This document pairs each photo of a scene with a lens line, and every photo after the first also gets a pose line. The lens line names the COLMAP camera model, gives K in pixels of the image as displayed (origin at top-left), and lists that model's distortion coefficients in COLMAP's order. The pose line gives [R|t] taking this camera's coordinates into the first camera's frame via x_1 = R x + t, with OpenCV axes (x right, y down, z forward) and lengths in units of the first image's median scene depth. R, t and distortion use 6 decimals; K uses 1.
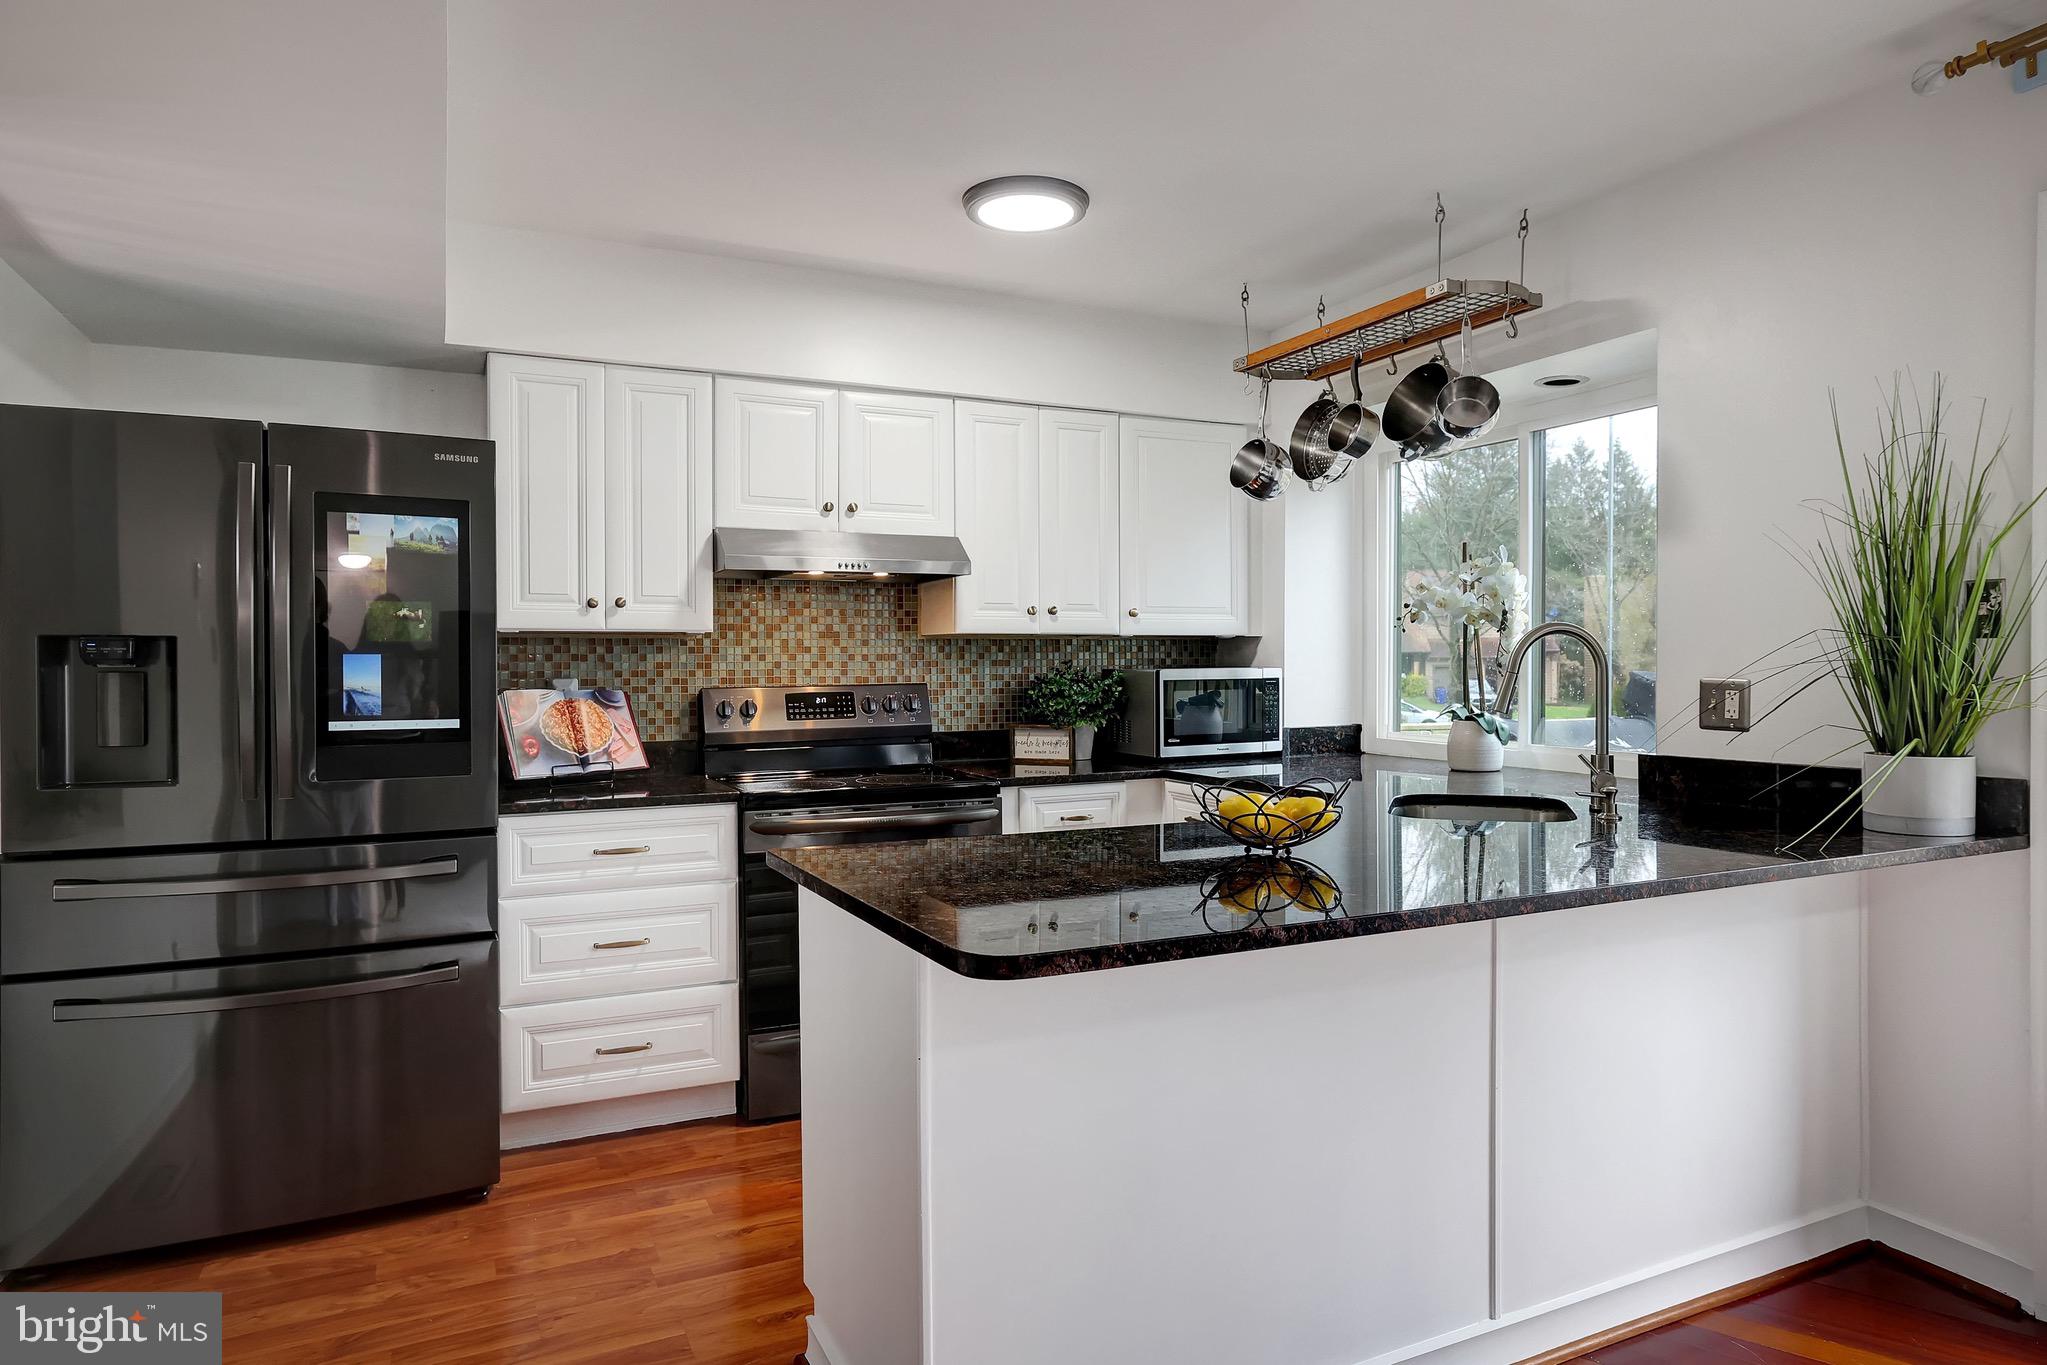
lens RADIAL K [[1221.6, 0, 1015.1], [0, 1221.6, 676.6], [0, 0, 1]] dist [-0.009167, -0.001339]
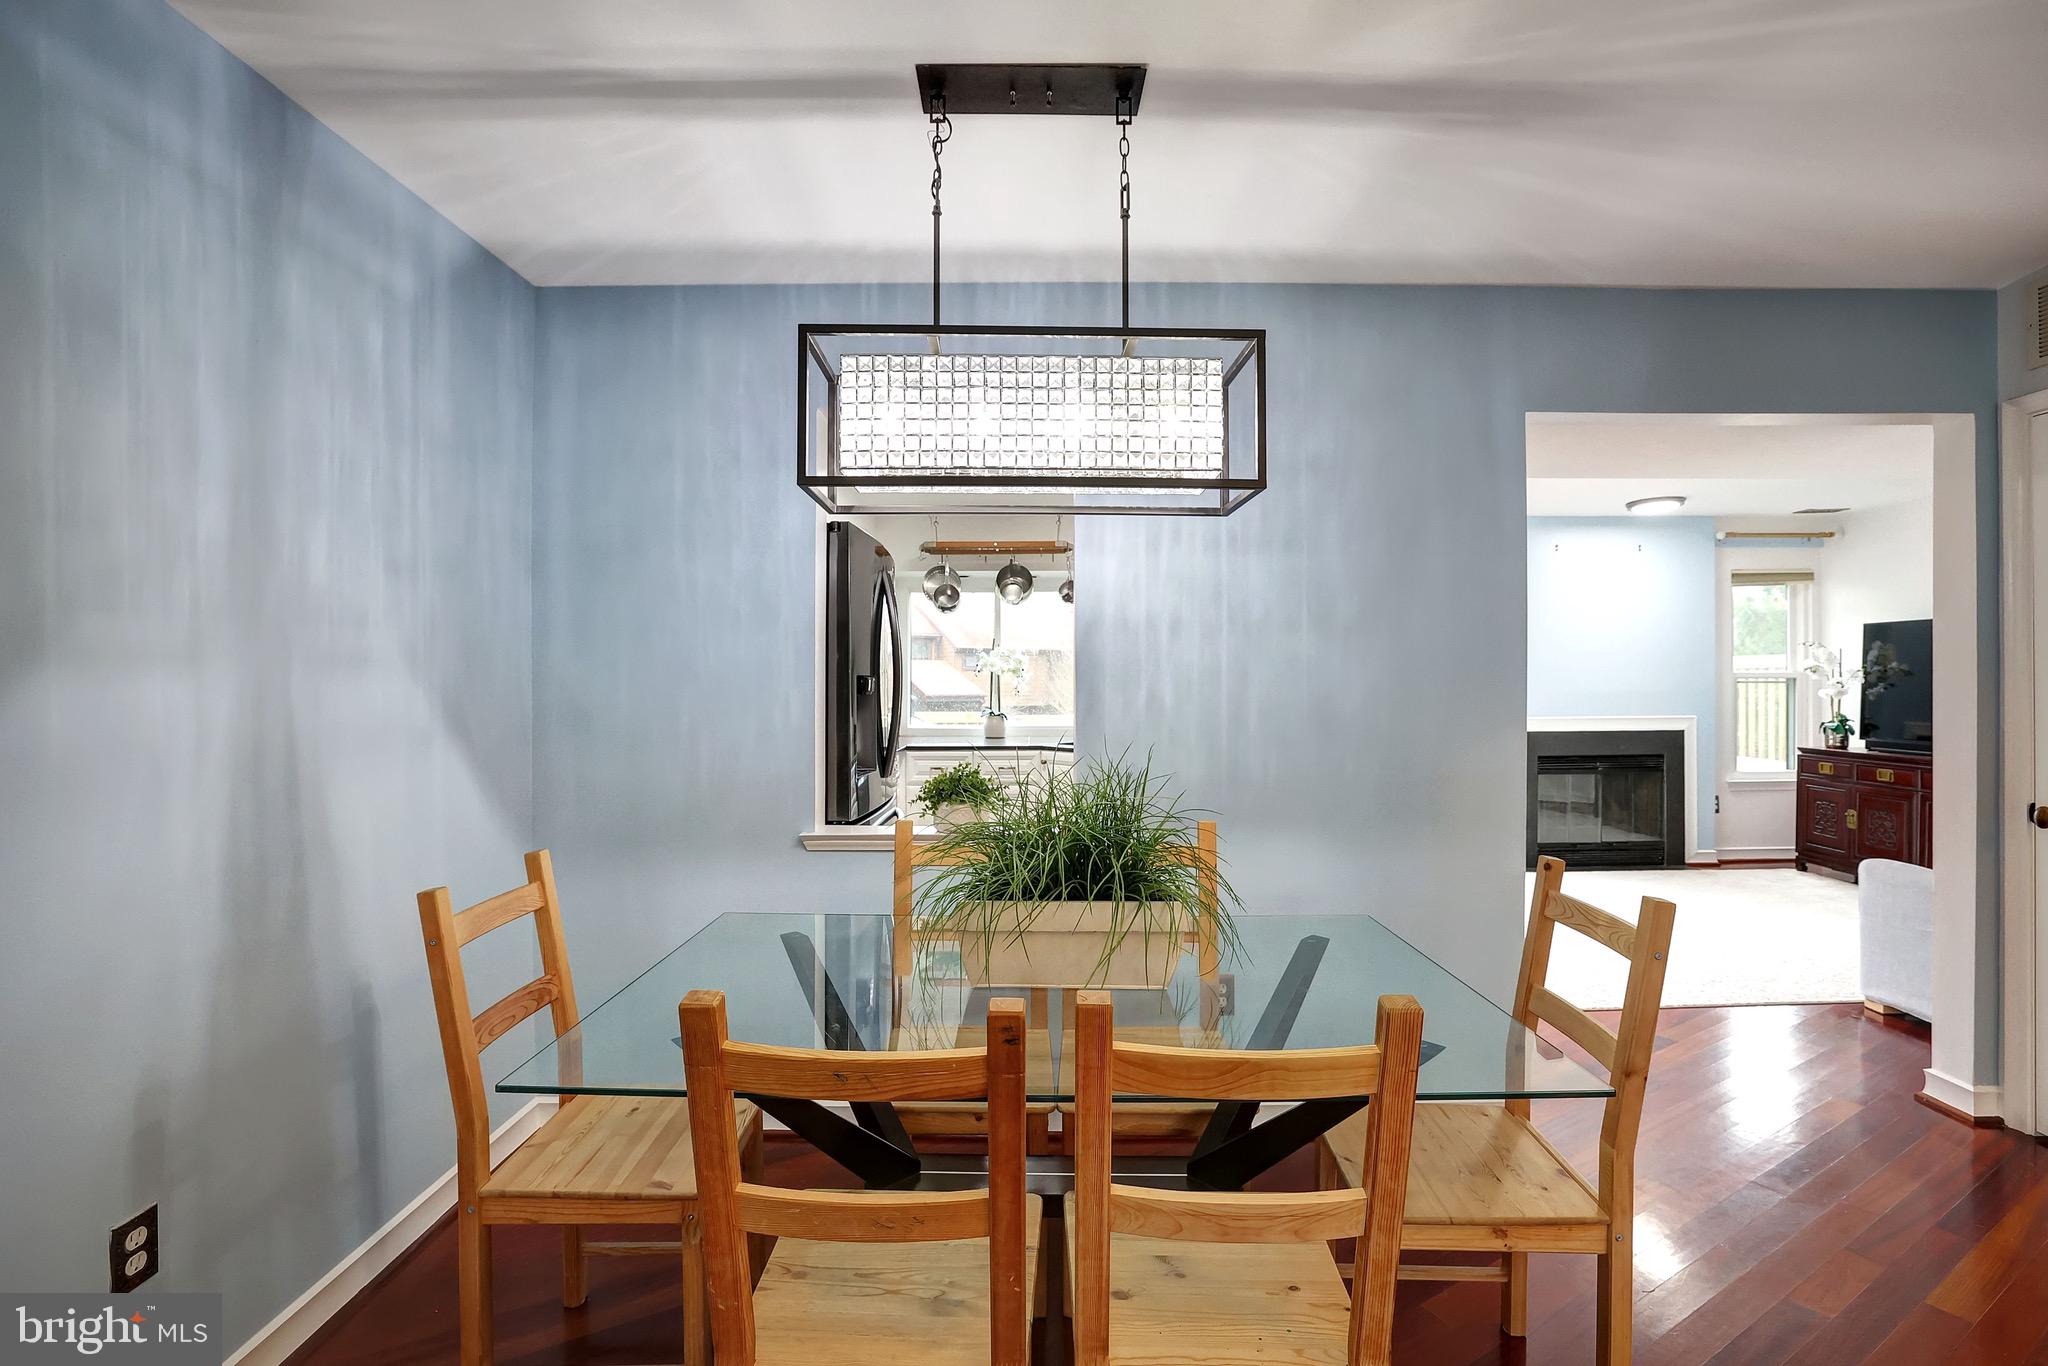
lens RADIAL K [[898.4, 0, 1030.7], [0, 898.4, 671.4], [0, 0, 1]] dist [-0.050681, 0.019409]
pose [[0.423691, 0.015116, 0.905681, -1.074391], [0.009679, 0.999728, -0.021213, -0.009376], [-0.905755, 0.017754, 0.423429, 0.202063]]
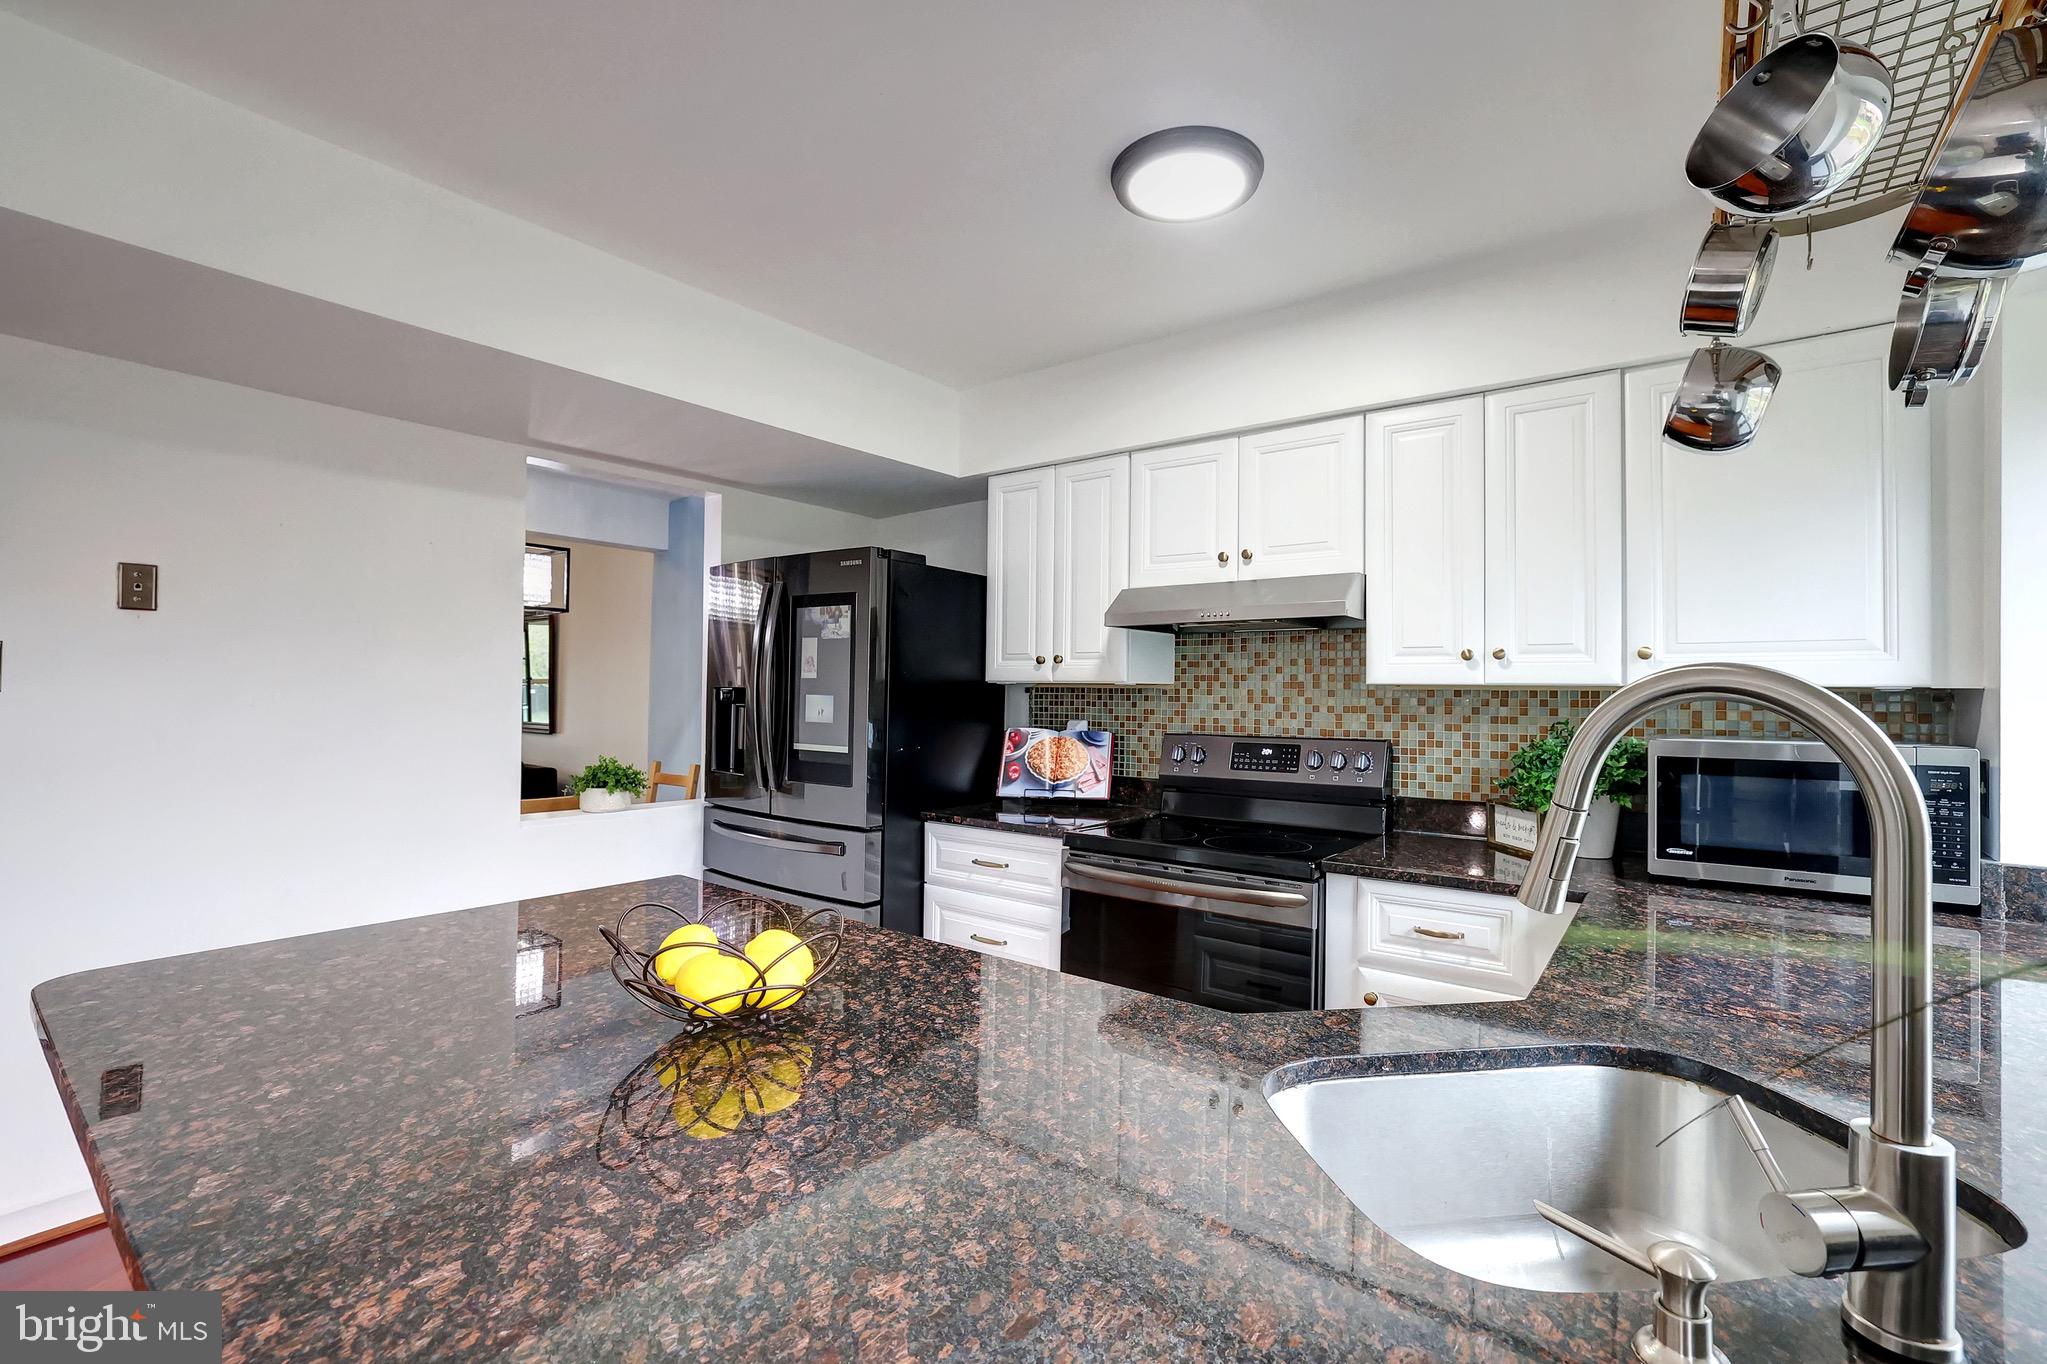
lens RADIAL K [[898.0, 0, 1030.2], [0, 898.0, 670.4], [0, 0, 1]] dist [-0.050681, 0.019409]
pose [[0.460102, -0.011292, -0.887794, 0.395308], [-0.025726, 0.999330, -0.026044, -0.022432], [0.887493, 0.034822, 0.459504, 0.498239]]
